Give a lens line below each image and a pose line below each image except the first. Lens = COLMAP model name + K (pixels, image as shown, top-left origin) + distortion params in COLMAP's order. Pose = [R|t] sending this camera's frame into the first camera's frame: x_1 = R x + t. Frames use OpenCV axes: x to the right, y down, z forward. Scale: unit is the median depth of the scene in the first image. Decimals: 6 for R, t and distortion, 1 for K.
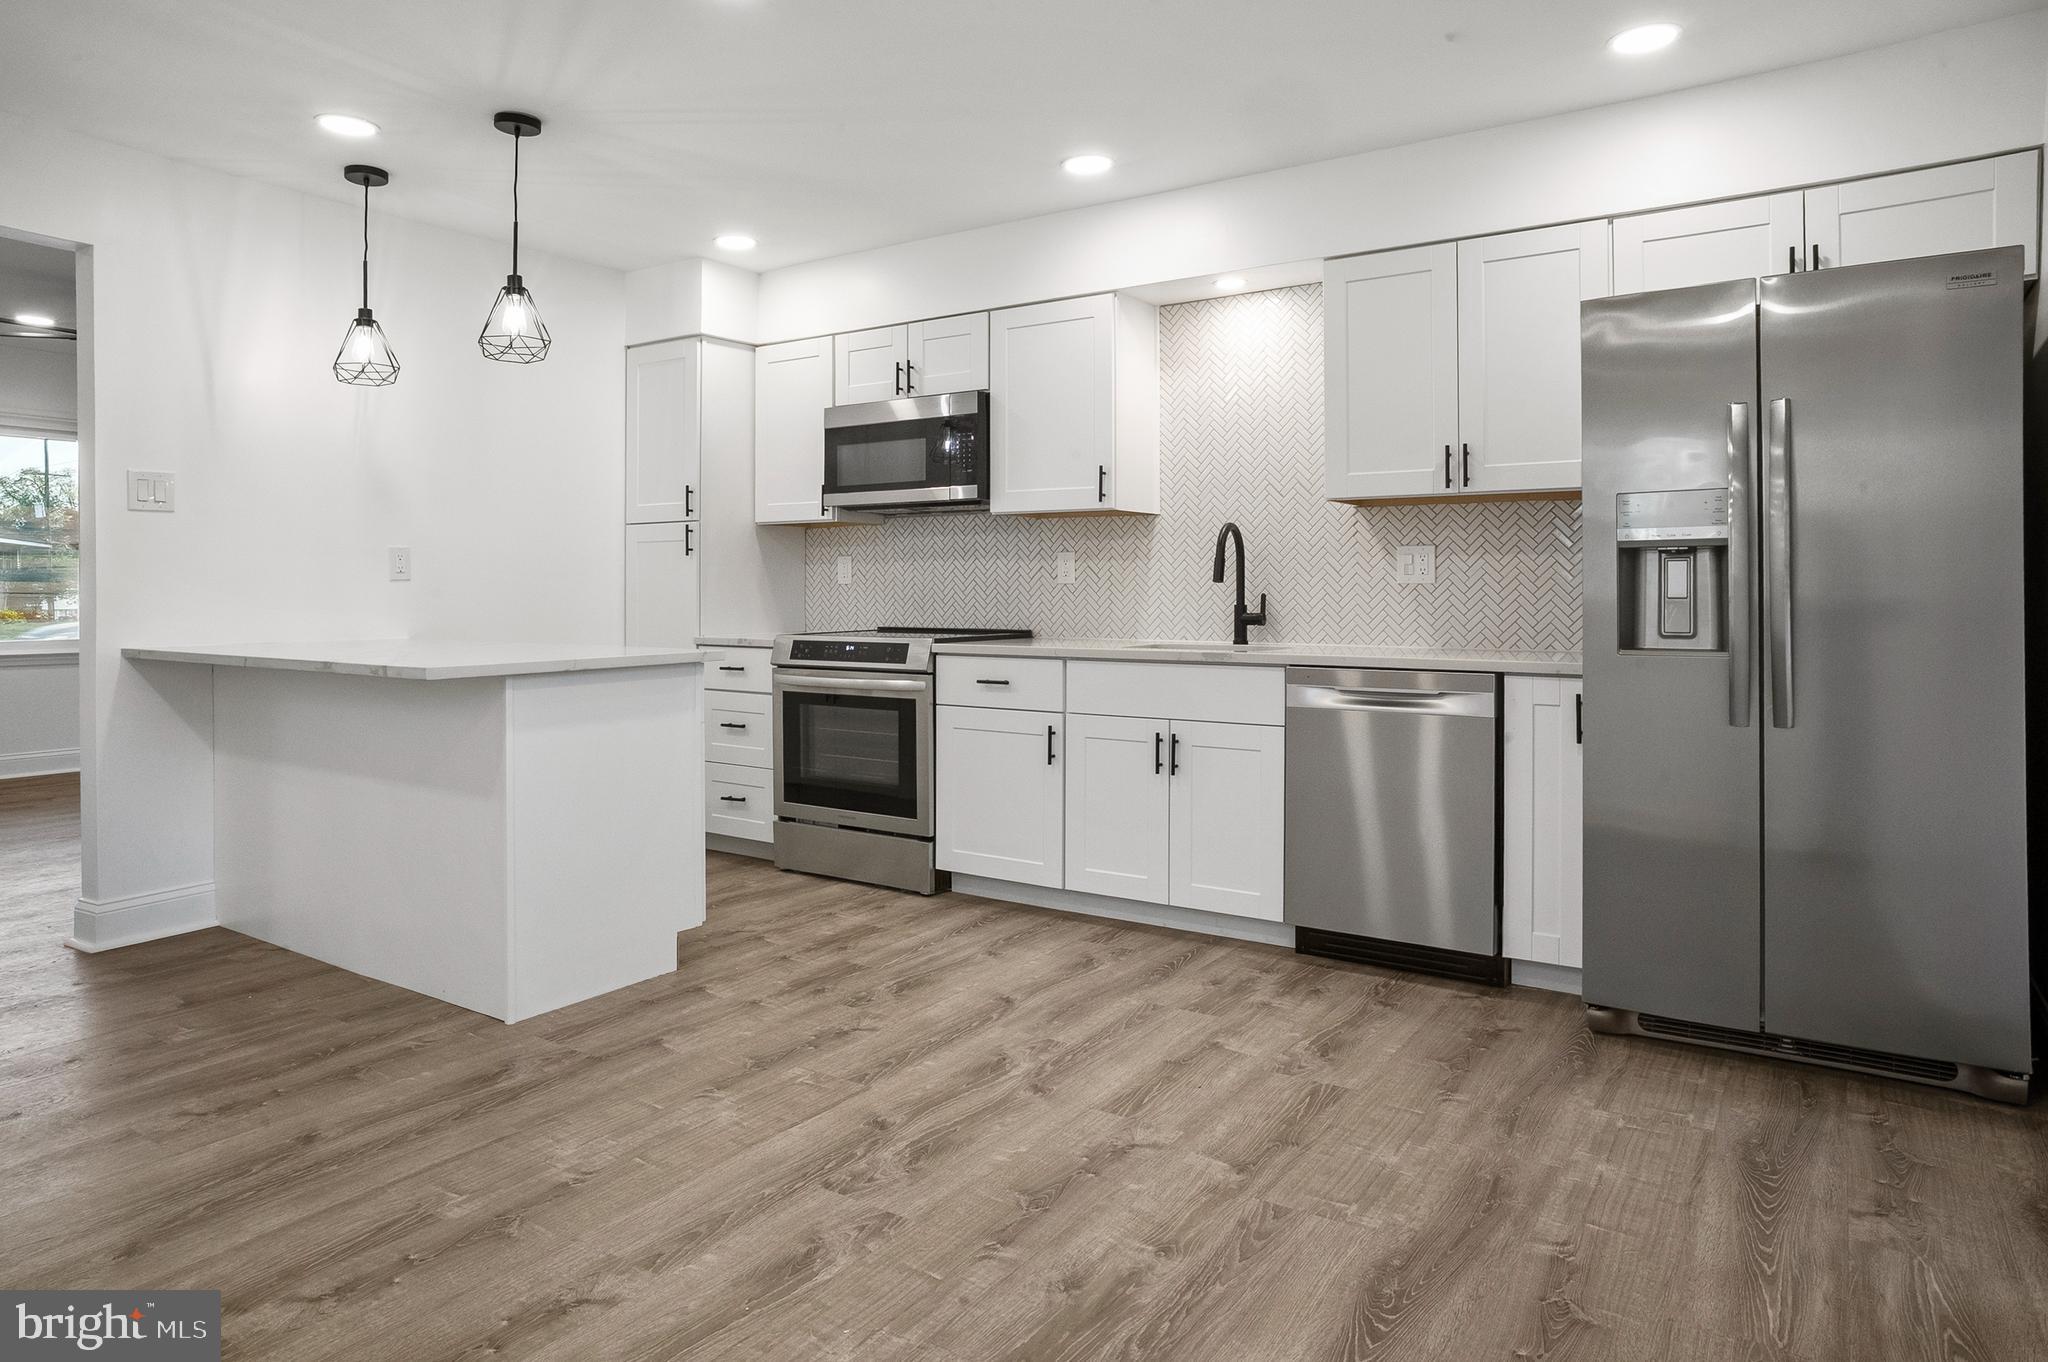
lens RADIAL K [[1249.6, 0, 1034.4], [0, 1249.6, 573.6], [0, 0, 1]] dist [-0.038358, 0.028227]
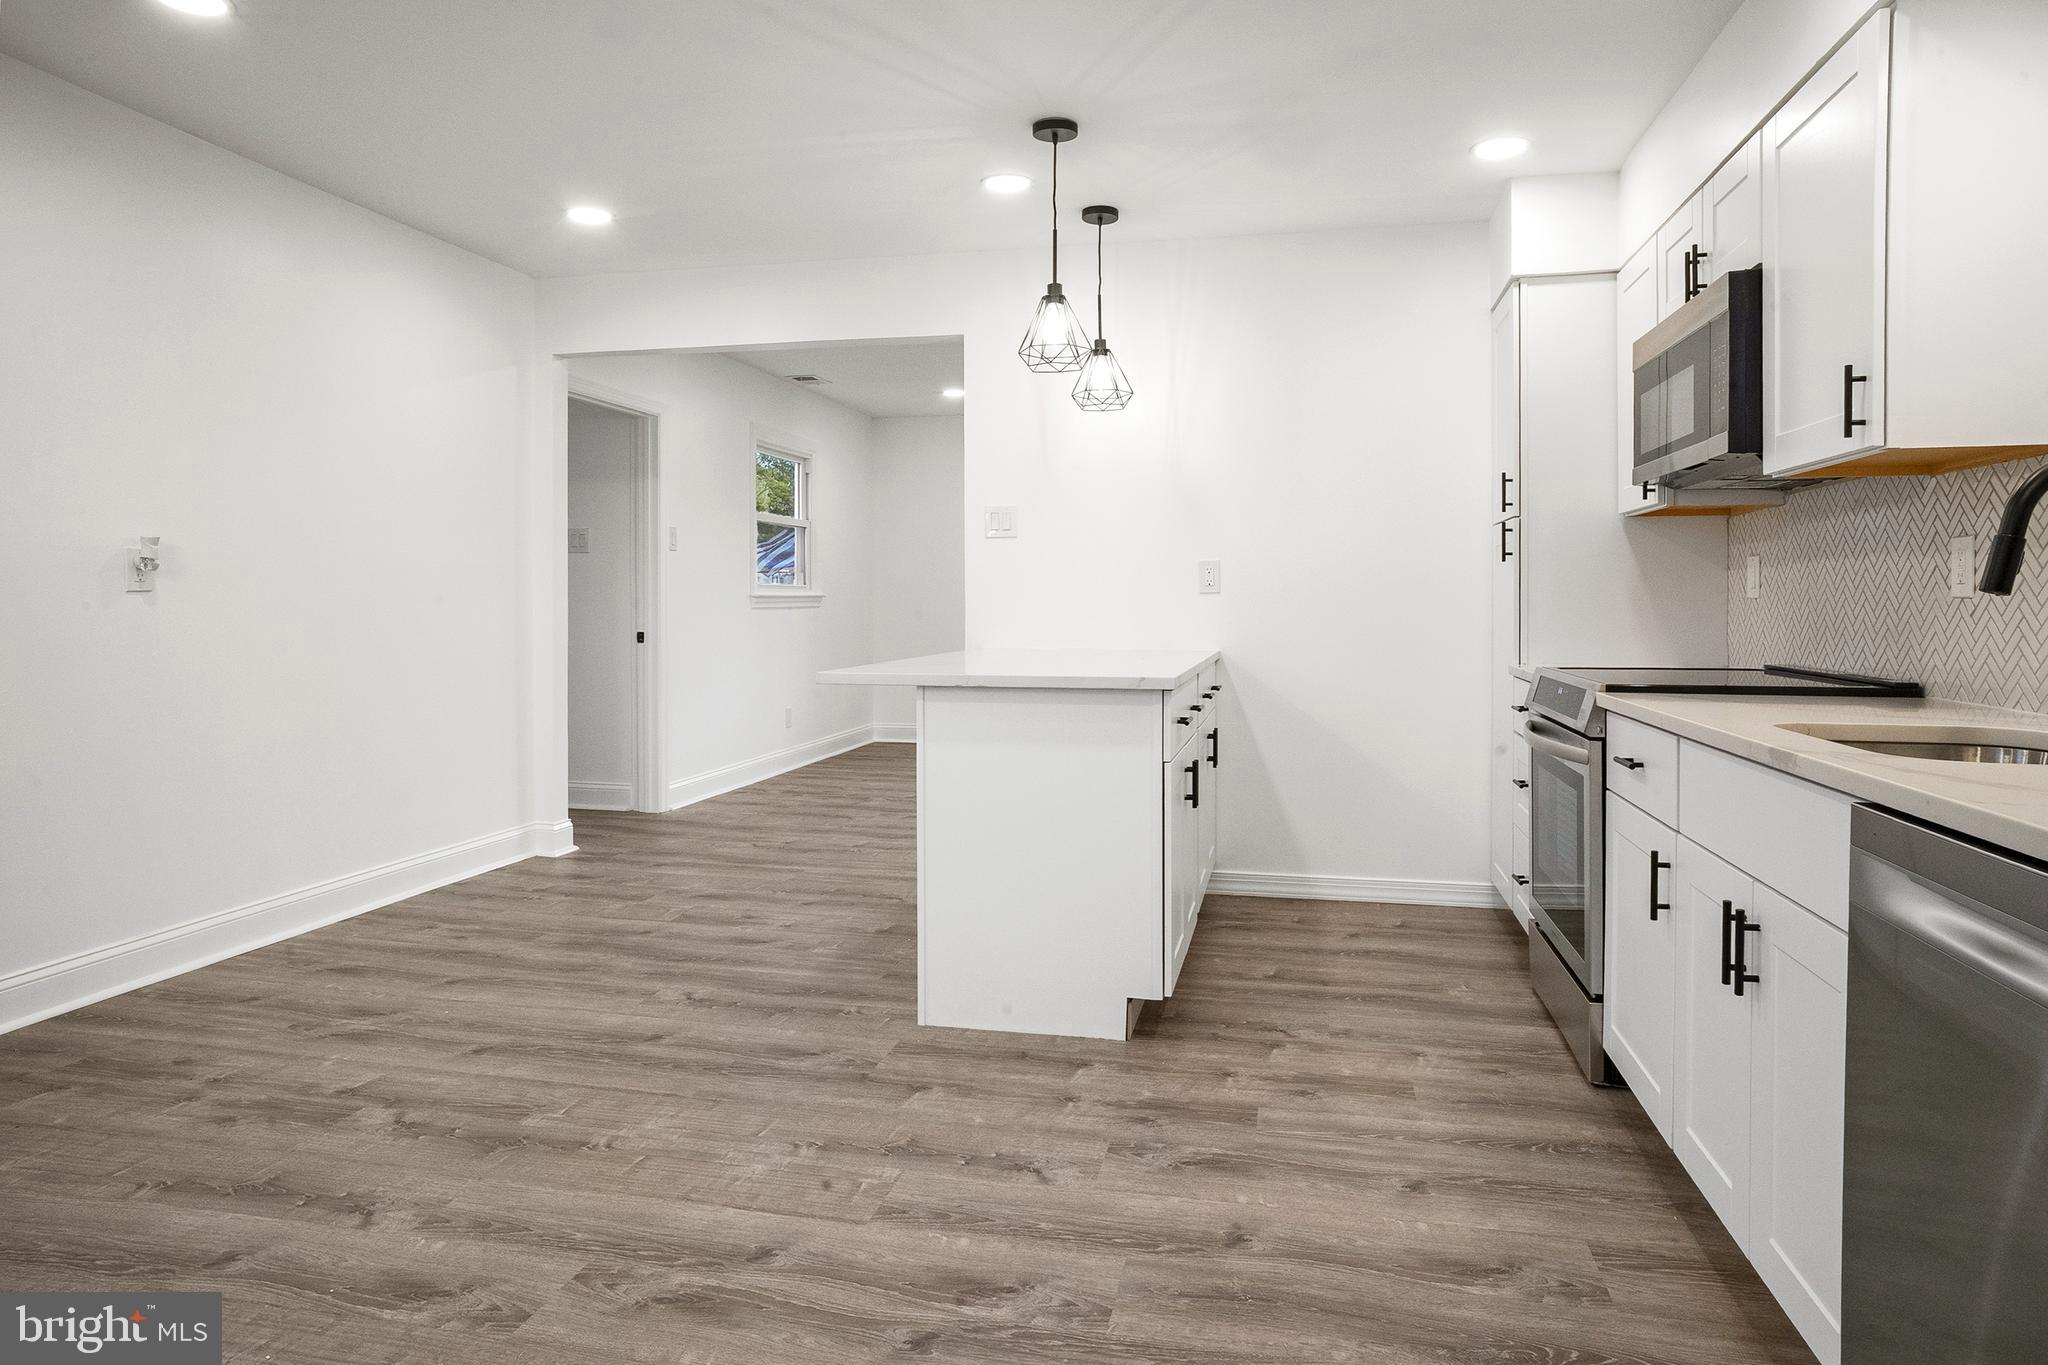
lens RADIAL K [[1249.6, 0, 1004.0], [0, 1249.6, 591.5], [0, 0, 1]] dist [-0.038358, 0.028227]
pose [[0.352487, -0.002291, -0.935814, 0.572402], [0.006201, 0.999981, -0.000113, 0.004413], [0.935796, -0.005764, 0.352495, 0.705794]]
